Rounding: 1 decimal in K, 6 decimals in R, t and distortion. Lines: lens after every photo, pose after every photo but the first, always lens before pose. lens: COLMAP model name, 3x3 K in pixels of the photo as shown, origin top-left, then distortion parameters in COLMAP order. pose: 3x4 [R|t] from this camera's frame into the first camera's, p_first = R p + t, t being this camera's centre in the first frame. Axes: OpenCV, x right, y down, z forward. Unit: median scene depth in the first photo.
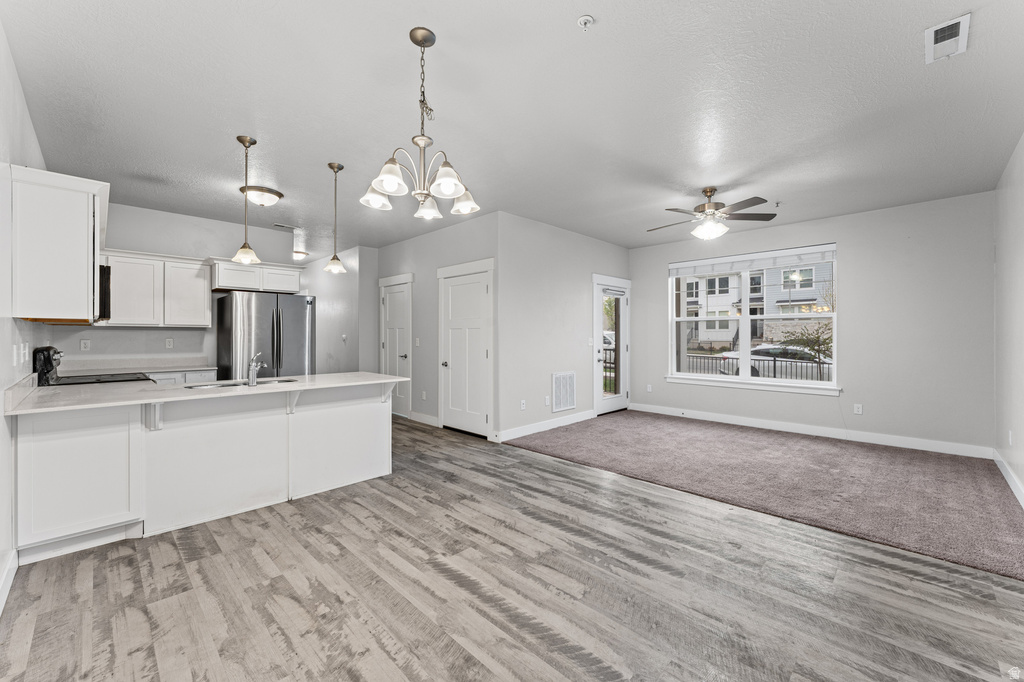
lens RADIAL K [[410.4, 0, 509.4], [0, 410.4, 334.5], [0, 0, 1]] dist [-0.000597, -0.000109]
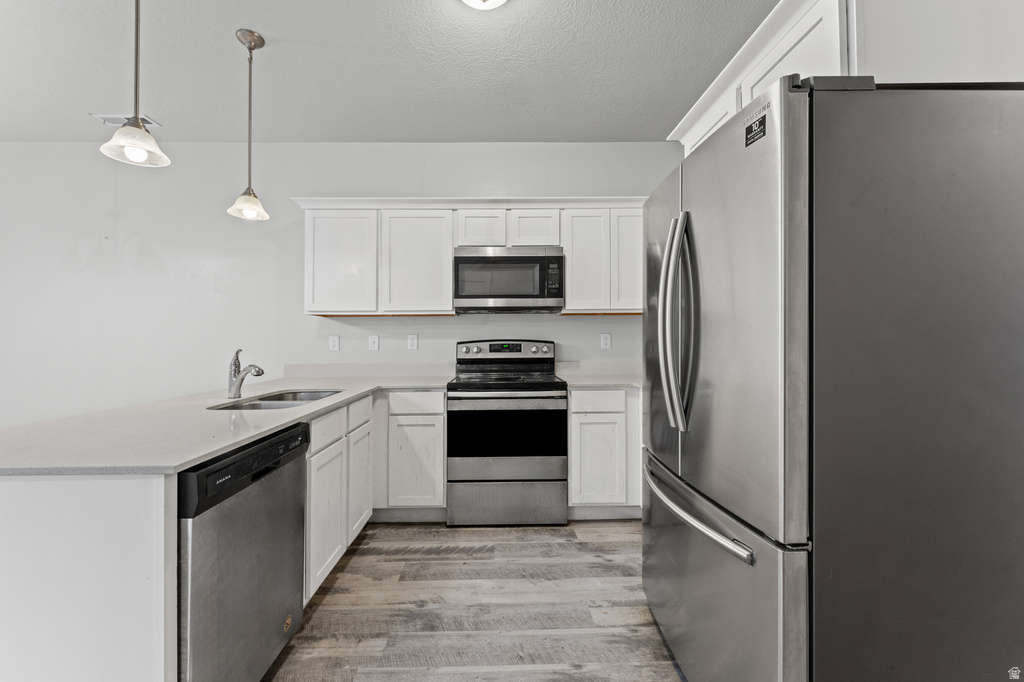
lens RADIAL K [[410.4, 0, 509.4], [0, 410.4, 334.5], [0, 0, 1]] dist [-0.000597, -0.000109]
pose [[-0.694554, -0.008479, -0.719390, -0.509336], [0.007569, 0.999789, -0.019091, 0.042737], [0.719400, -0.018705, -0.694344, 2.009731]]
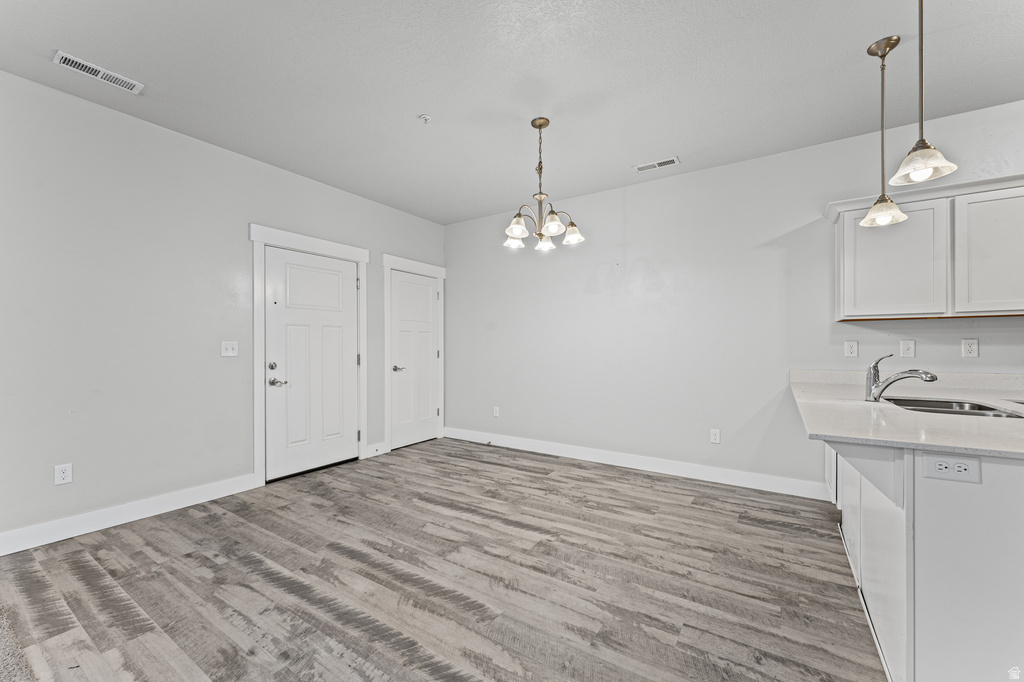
lens RADIAL K [[409.5, 0, 512.3], [0, 409.5, 347.1], [0, 0, 1]] dist [0.000038, -0.000046]
pose [[-0.979021, 0.000922, -0.203756, 0.126637], [0.001743, 0.999991, -0.003849, 0.039441], [0.203751, -0.004124, -0.979014, 1.744894]]
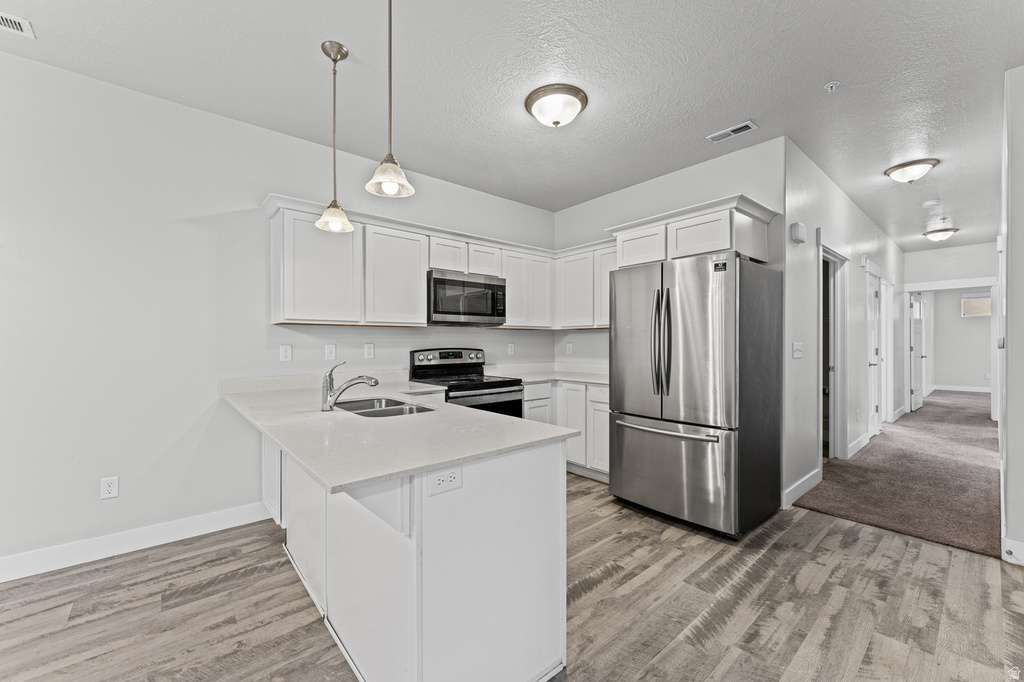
lens RADIAL K [[406.0, 0, 508.7], [0, 406.0, 343.4], [0, 0, 1]] dist [-0.002222, -0.000119]
pose [[-0.083624, 0.001810, -0.996496, 0.012116], [0.006171, 0.999980, 0.001299, 0.018363], [0.996478, -0.006041, -0.083633, 1.515590]]
